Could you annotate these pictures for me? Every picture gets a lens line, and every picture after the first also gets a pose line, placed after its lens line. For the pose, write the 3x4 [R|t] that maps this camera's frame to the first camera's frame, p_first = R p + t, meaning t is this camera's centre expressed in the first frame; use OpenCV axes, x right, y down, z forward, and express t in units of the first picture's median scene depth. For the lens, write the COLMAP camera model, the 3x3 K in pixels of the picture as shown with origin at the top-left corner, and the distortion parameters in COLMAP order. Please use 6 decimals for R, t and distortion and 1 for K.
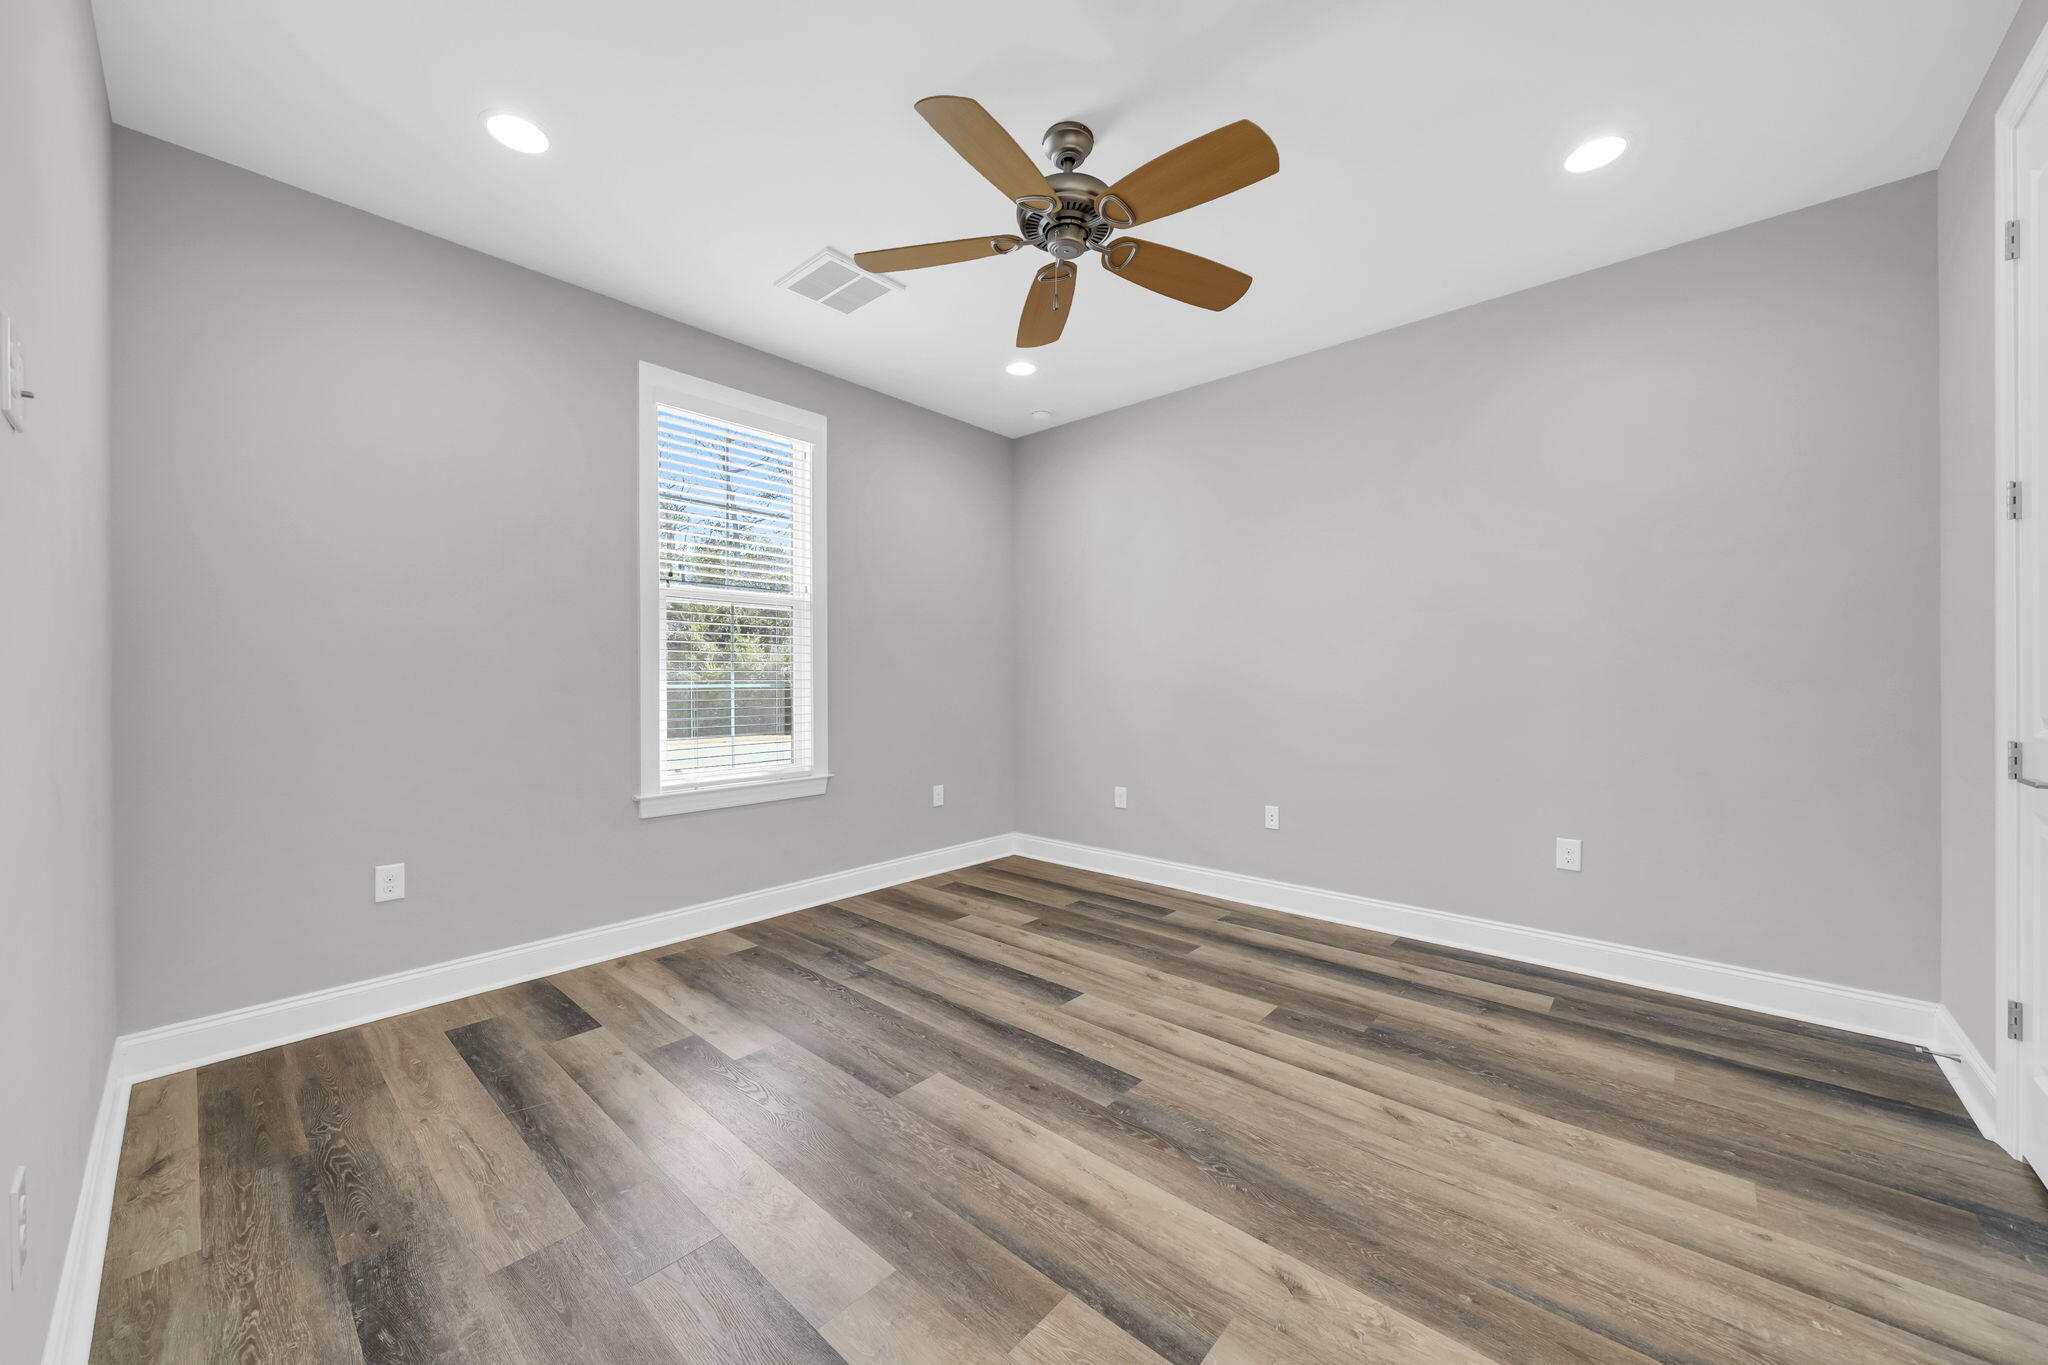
lens RADIAL K [[760.4, 0, 1020.8], [0, 760.4, 679.2], [0, 0, 1]] dist [-0.000137, -0.000010]
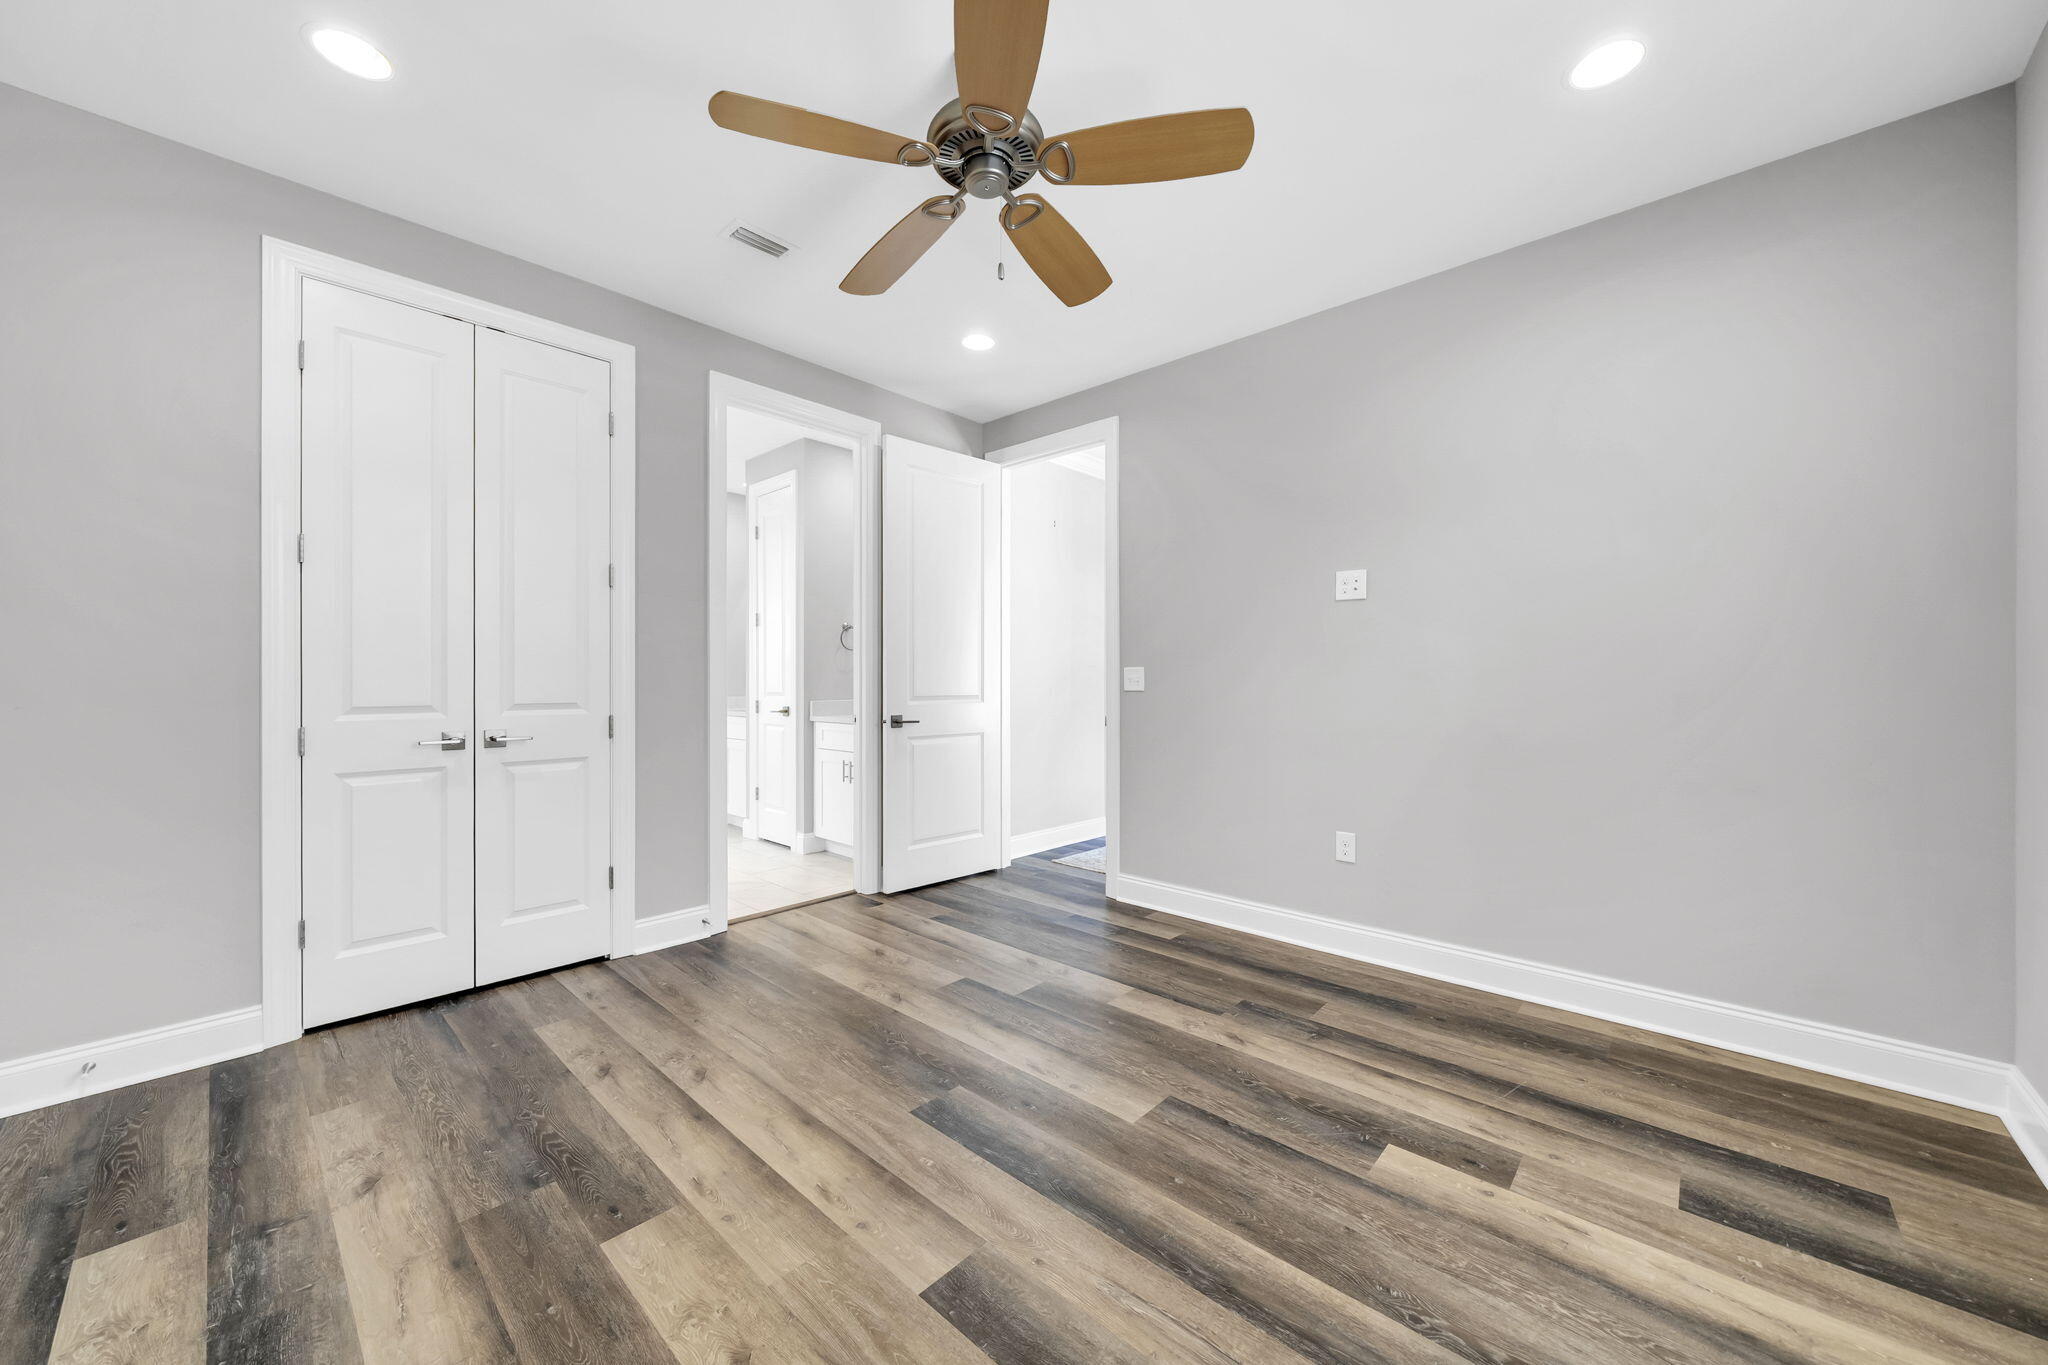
lens RADIAL K [[760.4, 0, 1019.3], [0, 760.4, 680.6], [0, 0, 1]] dist [-0.000137, -0.000010]
pose [[-0.999819, 0.001091, 0.019001, 0.007497], [0.001144, 0.999996, 0.002760, -0.002657], [-0.018998, 0.002782, -0.999816, 1.910754]]
